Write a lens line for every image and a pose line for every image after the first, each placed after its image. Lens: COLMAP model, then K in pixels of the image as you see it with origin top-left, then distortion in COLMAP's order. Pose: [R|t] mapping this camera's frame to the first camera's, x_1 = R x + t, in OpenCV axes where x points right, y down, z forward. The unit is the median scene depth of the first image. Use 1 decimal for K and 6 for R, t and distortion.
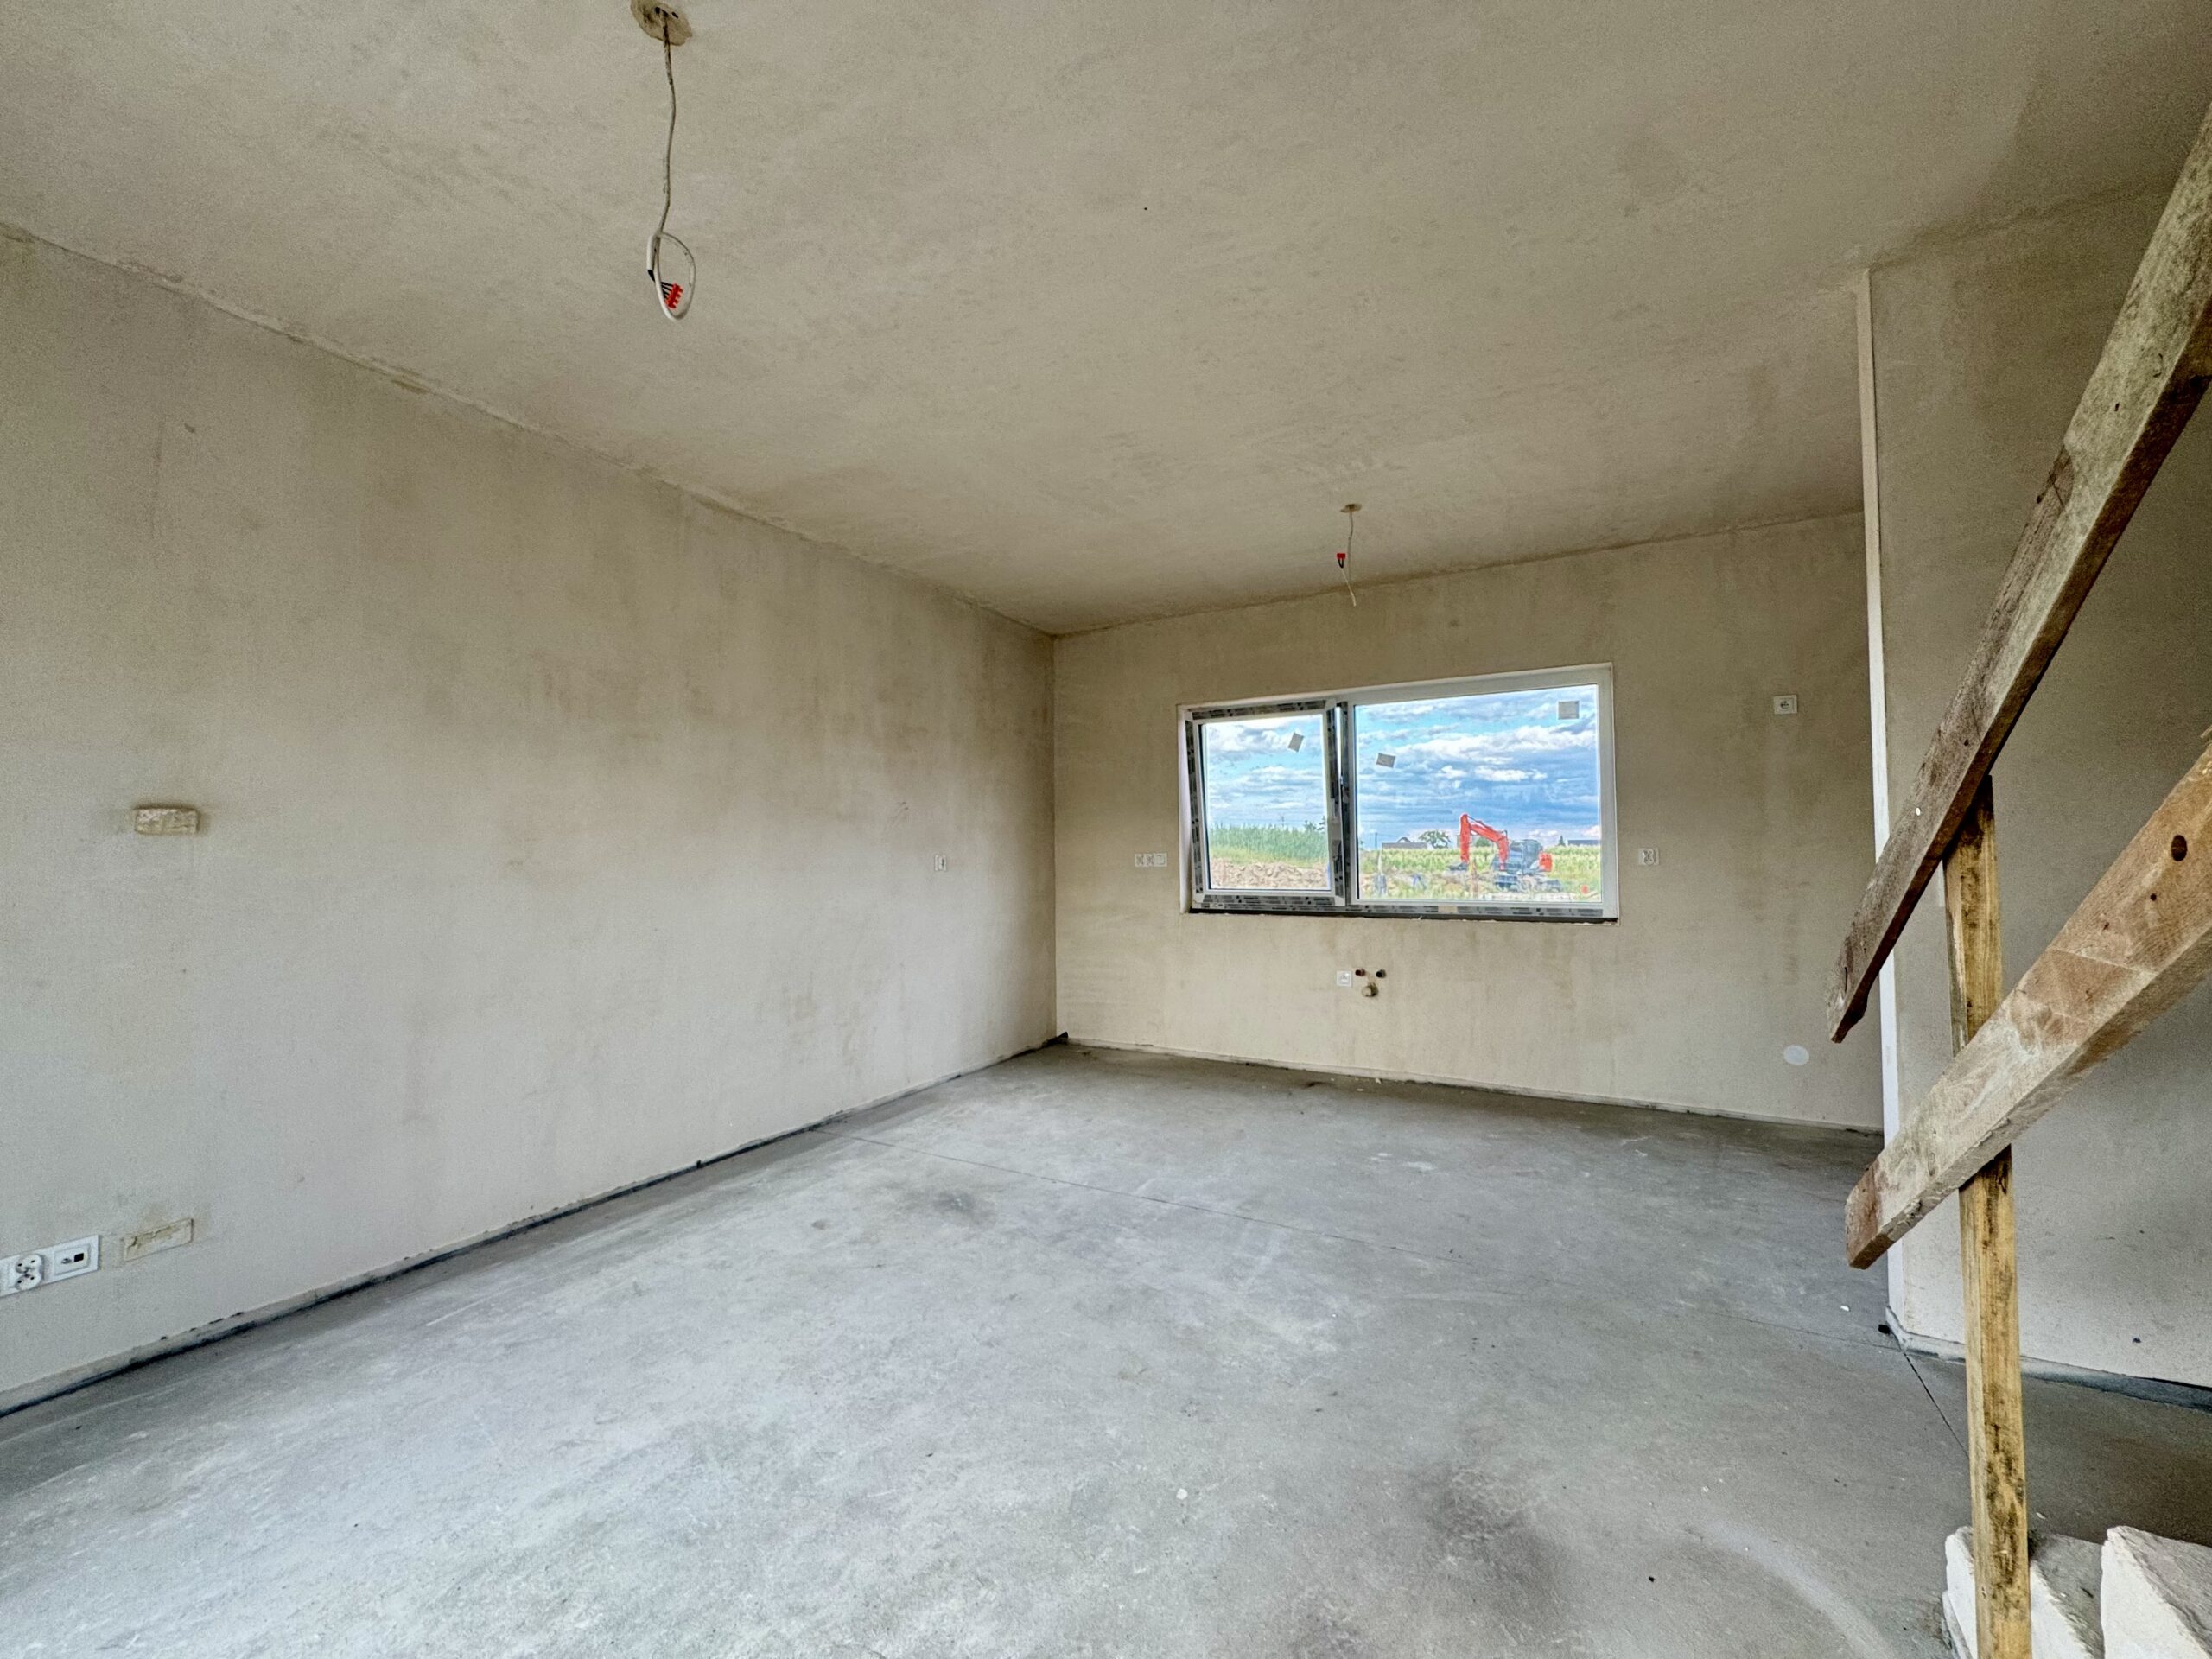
lens RADIAL K [[884.7, 0, 1108.4], [0, 884.7, 830.2], [0, 0, 1]] dist [-0.005066, 0.000158]
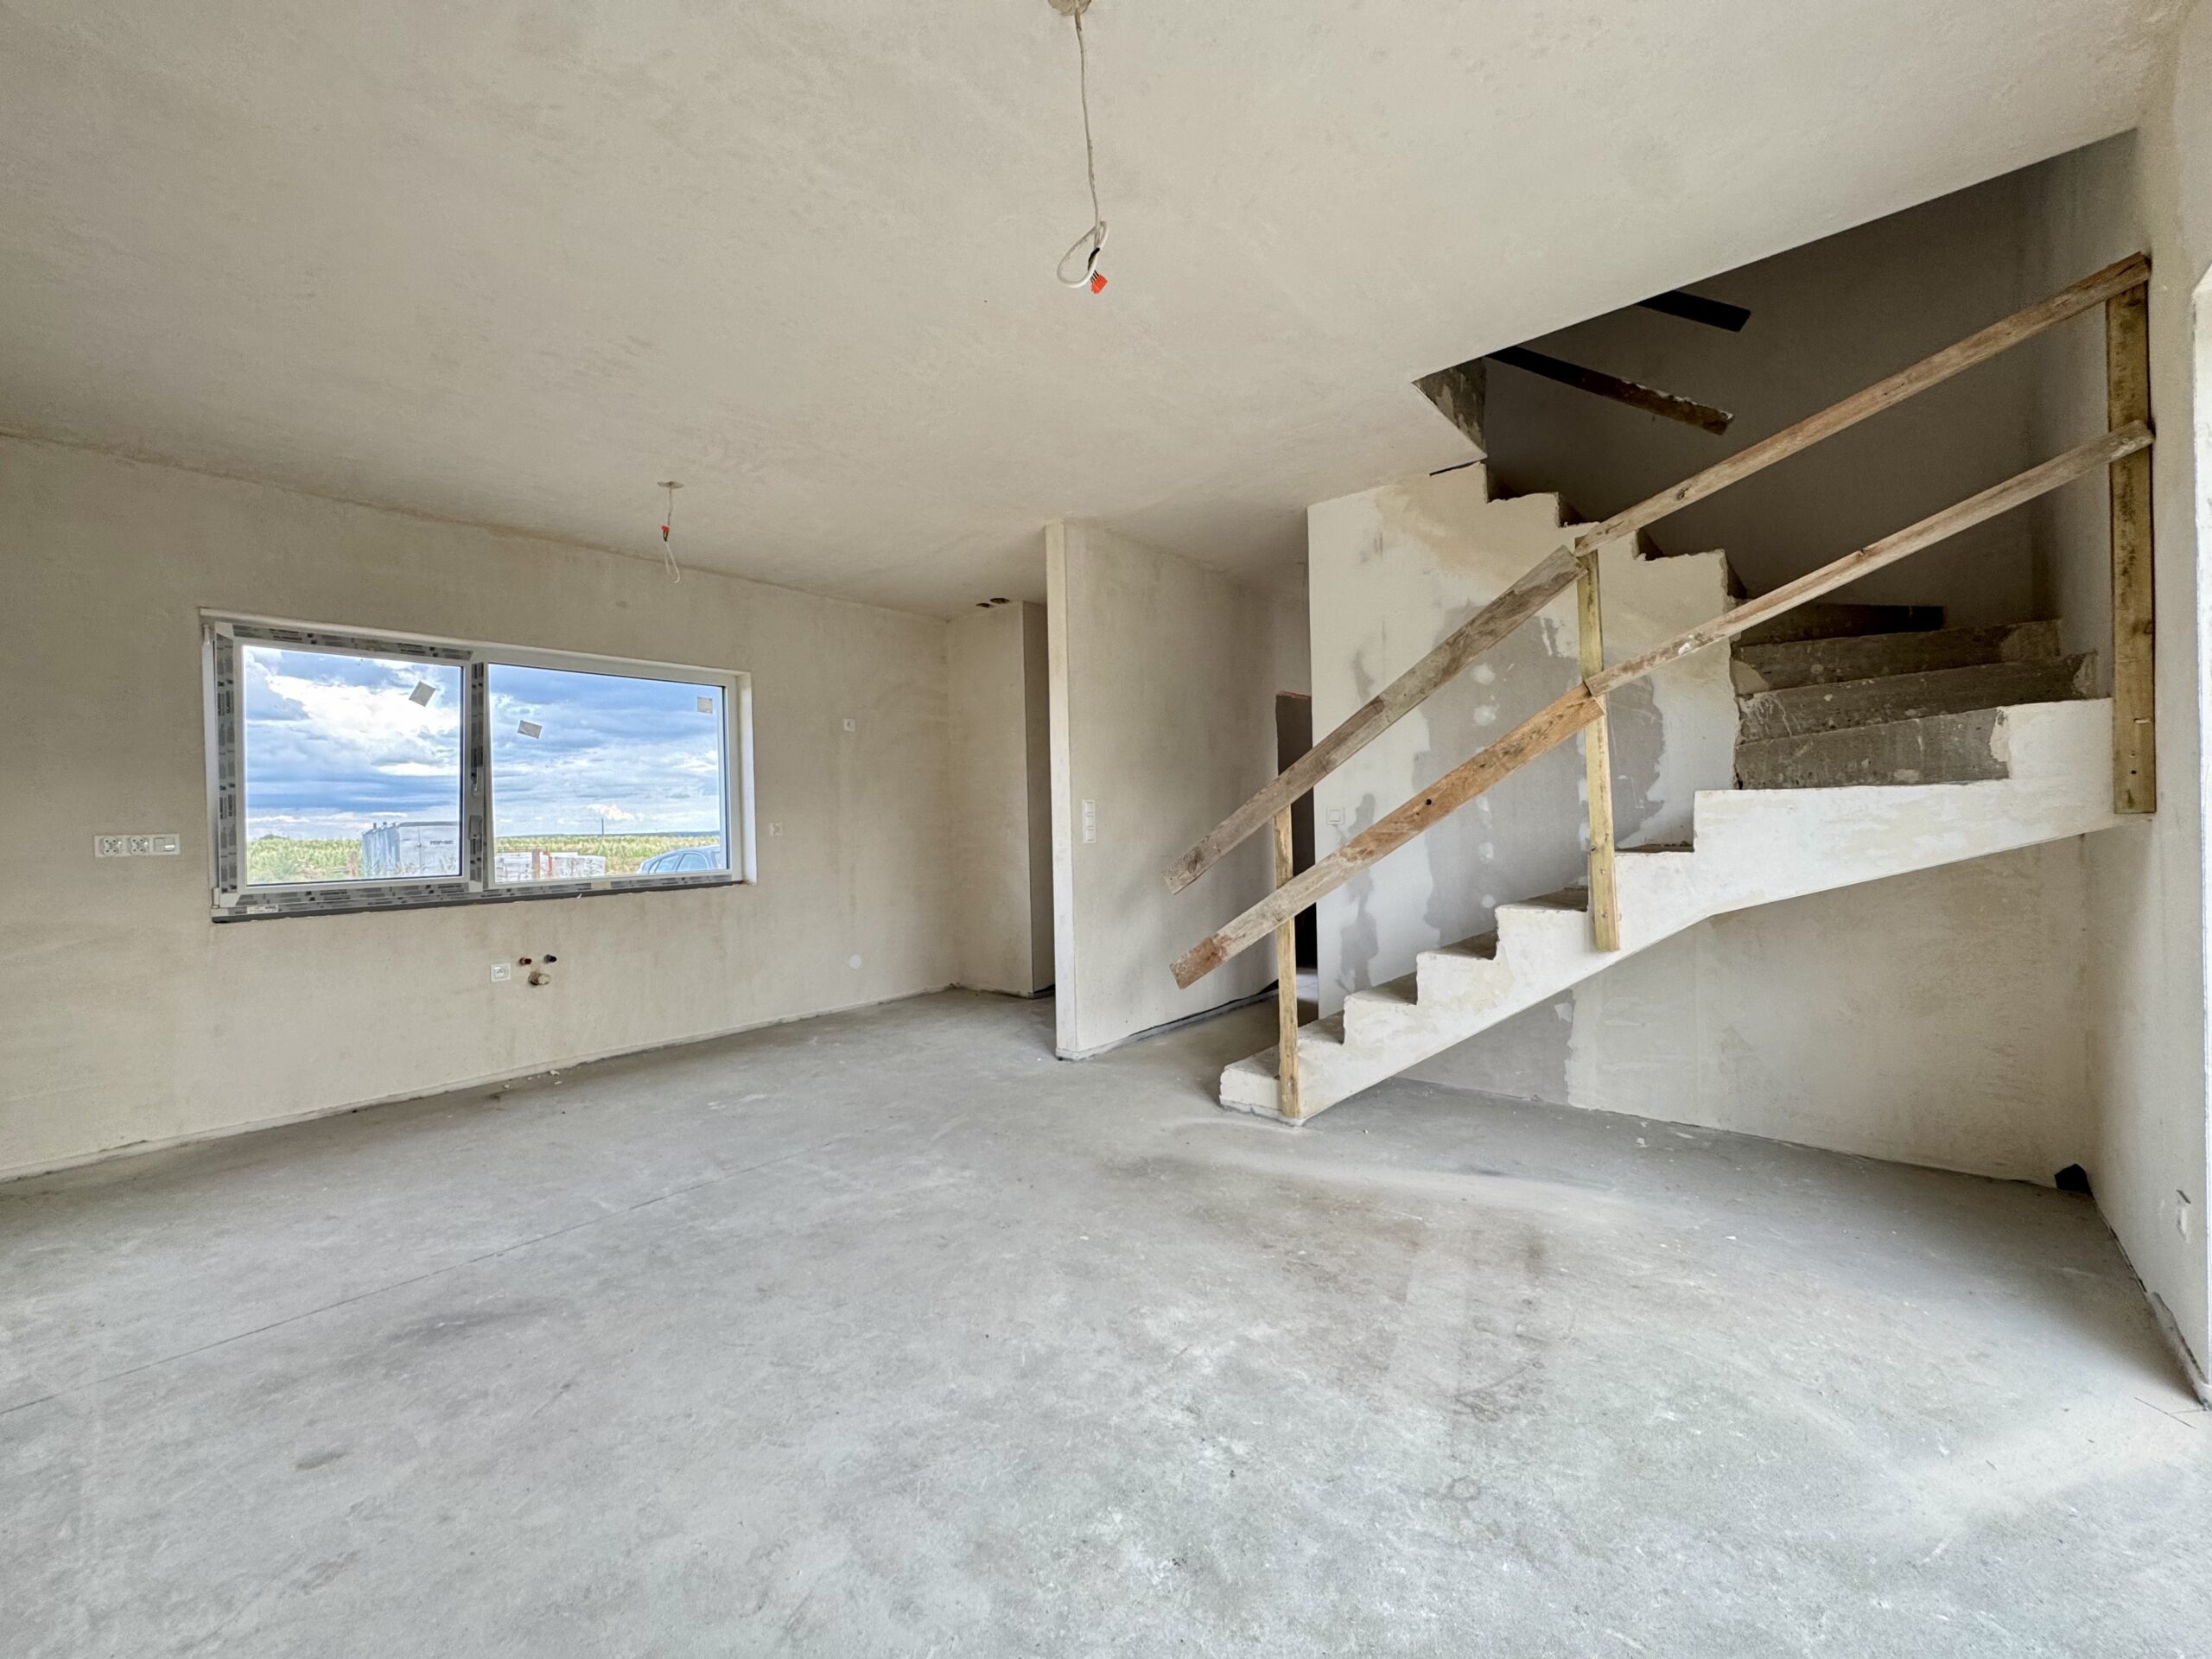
lens RADIAL K [[884.7, 0, 1103.6], [0, 884.7, 834.8], [0, 0, 1]] dist [-0.005066, 0.000158]
pose [[0.196060, -0.008617, 0.980554, -0.728393], [-0.003051, 0.999951, 0.009397, 0.030759], [-0.980587, -0.004834, 0.196024, 0.361555]]
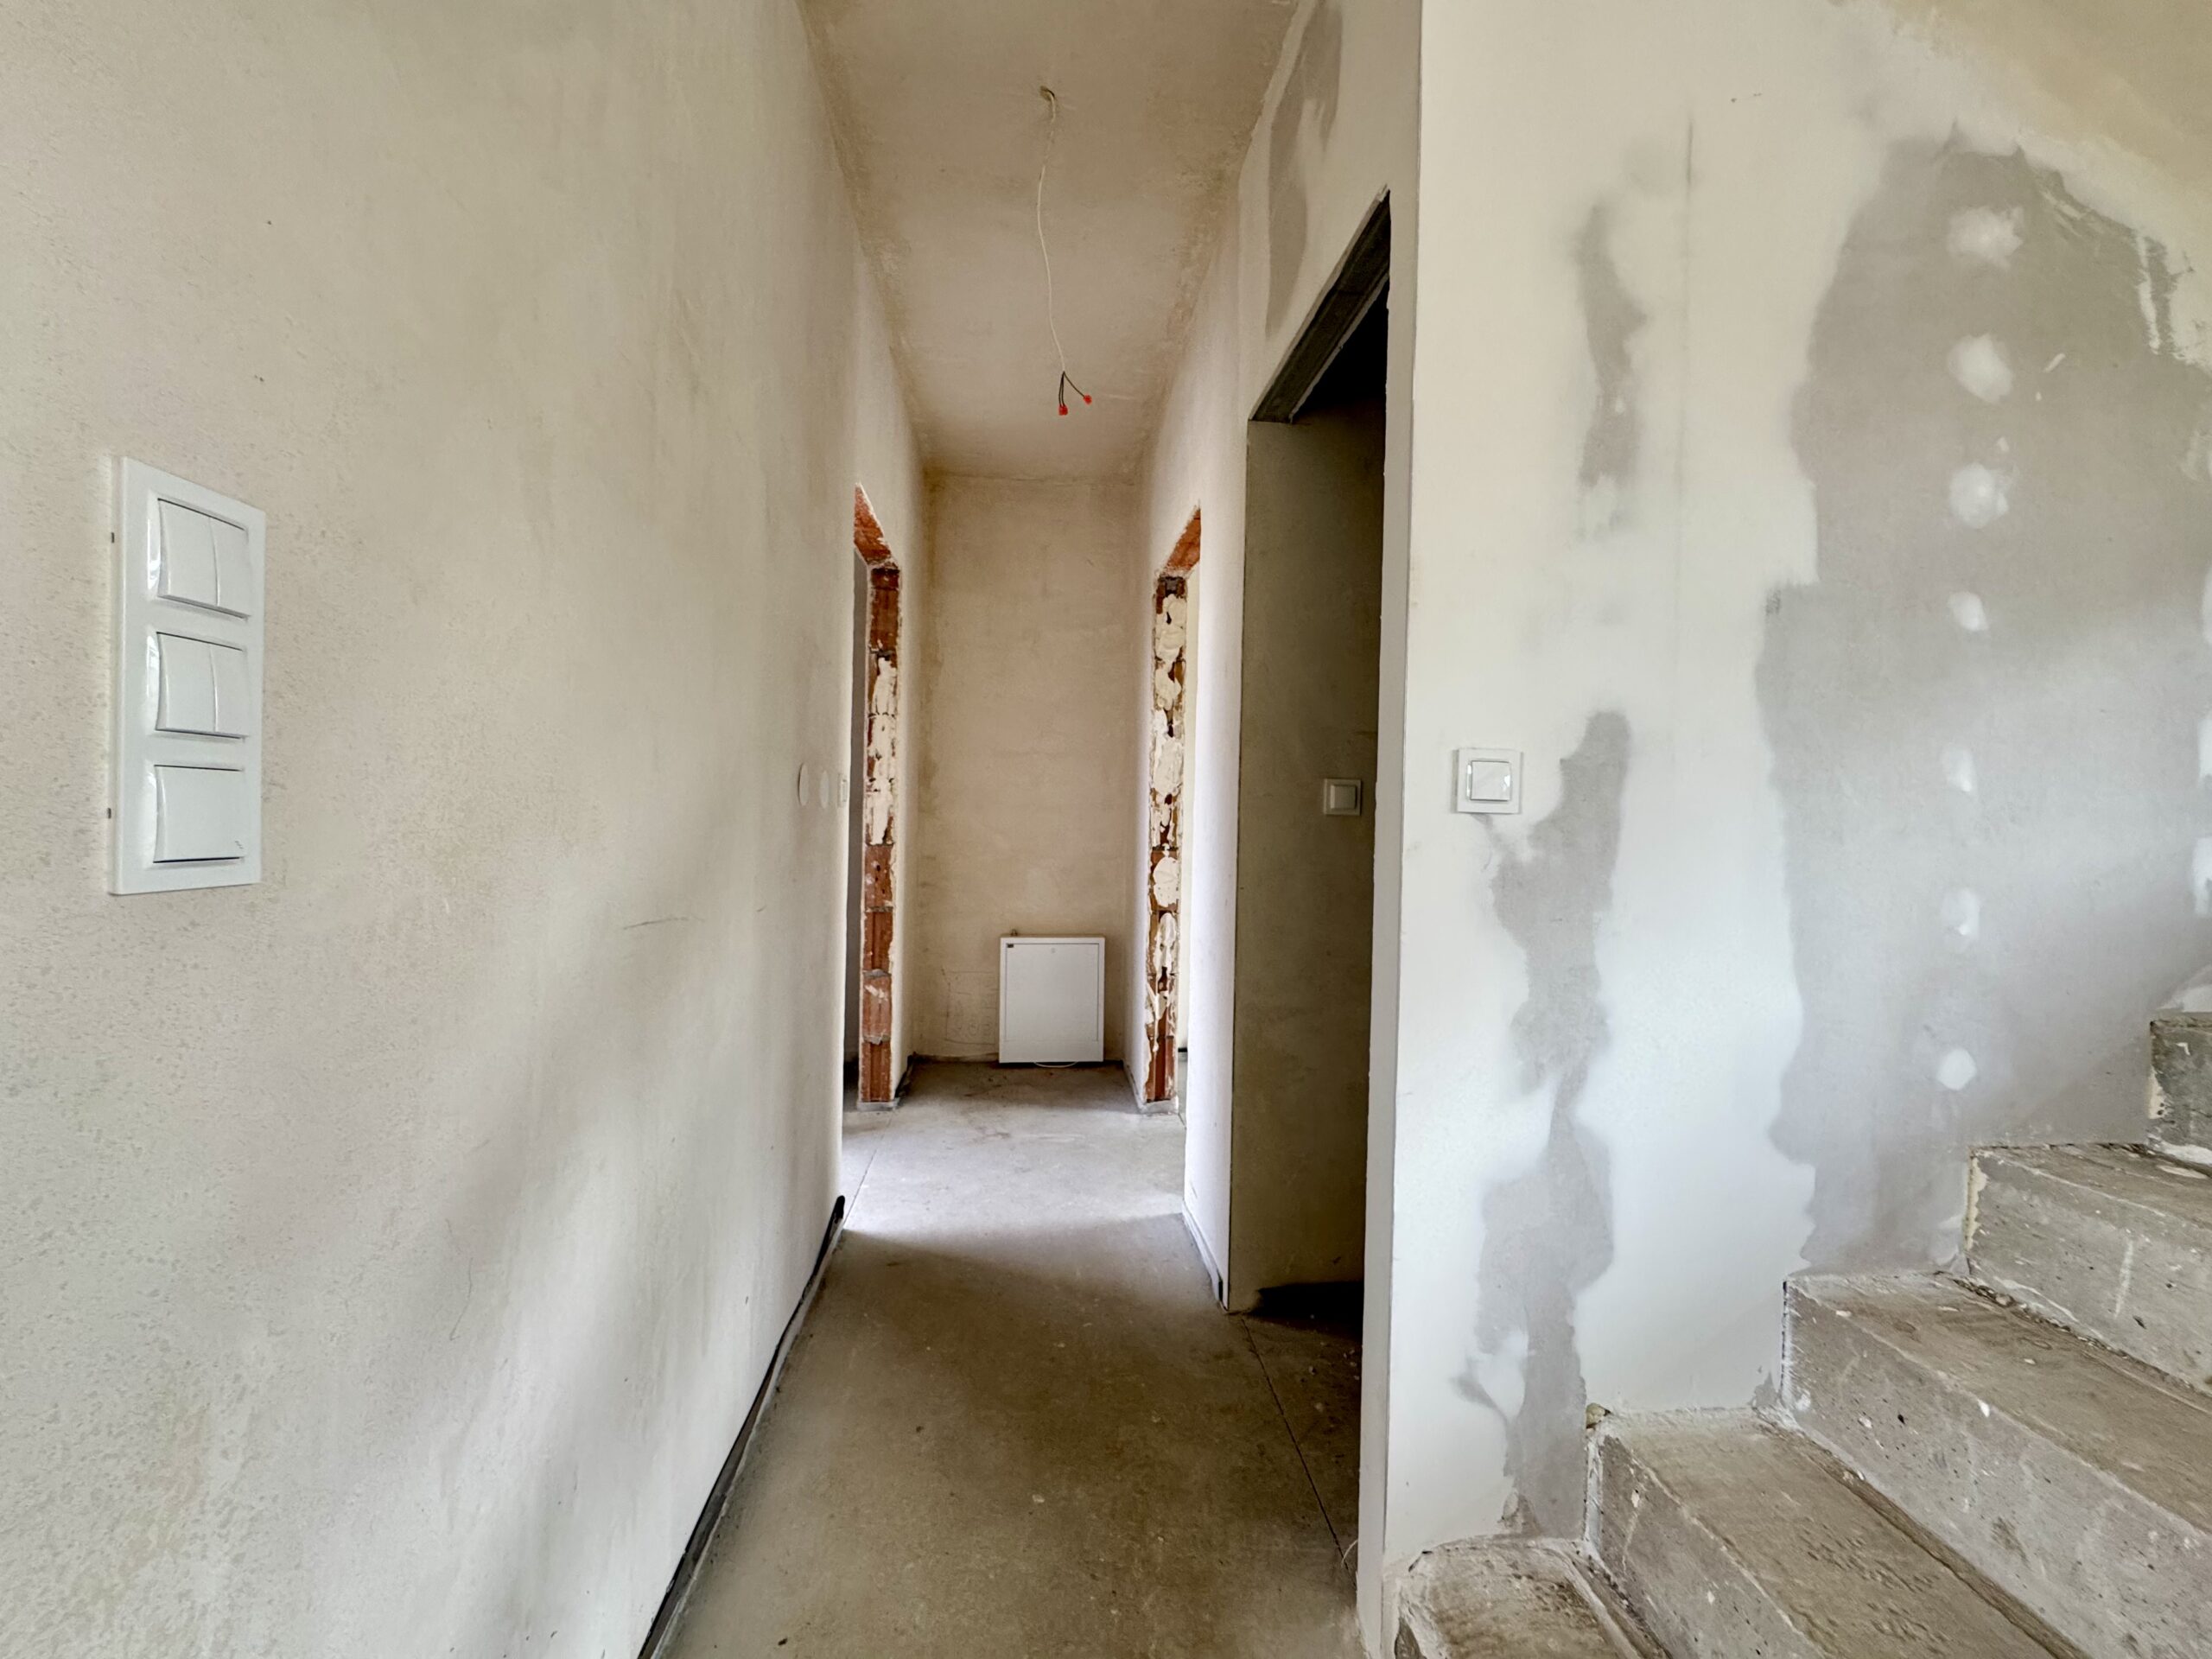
lens RADIAL K [[884.7, 0, 1100.4], [0, 884.7, 827.1], [0, 0, 1]] dist [-0.005066, 0.000158]
pose [[-0.568598, -0.008674, 0.822570, 0.424999], [-0.036580, 0.999222, -0.014748, 0.043235], [-0.821802, -0.038475, -0.568473, 0.615139]]
